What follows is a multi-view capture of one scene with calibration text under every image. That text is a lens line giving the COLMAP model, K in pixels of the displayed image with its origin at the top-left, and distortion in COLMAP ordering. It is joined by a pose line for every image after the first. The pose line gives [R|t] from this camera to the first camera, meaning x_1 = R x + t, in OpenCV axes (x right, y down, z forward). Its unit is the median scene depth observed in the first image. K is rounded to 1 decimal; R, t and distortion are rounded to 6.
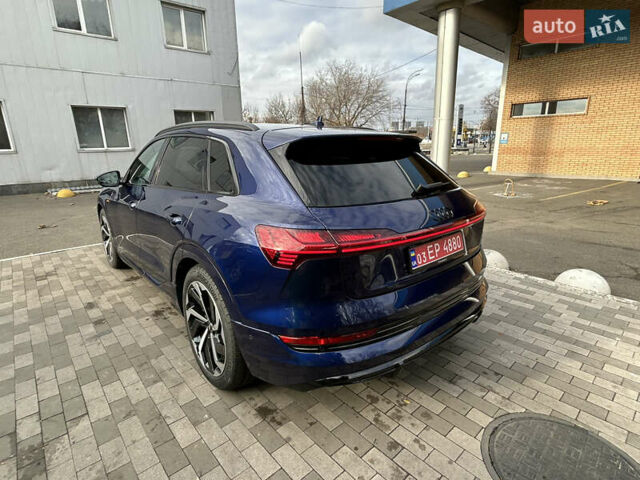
lens RADIAL K [[344.1, 0, 320.0], [0, 344.1, 240.0], [0, 0, 1]] dist [-0.005724, 0.002453]
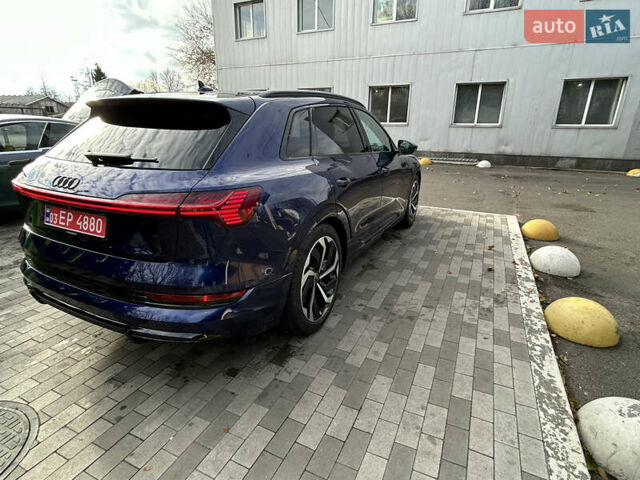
lens RADIAL K [[344.1, 0, 320.0], [0, 344.1, 240.0], [0, 0, 1]] dist [-0.005724, 0.002453]
pose [[0.391920, 0.315380, -0.864253, 0.732017], [-0.264672, 0.938344, 0.222394, -0.158006], [0.881106, 0.141583, 0.451228, 0.598423]]
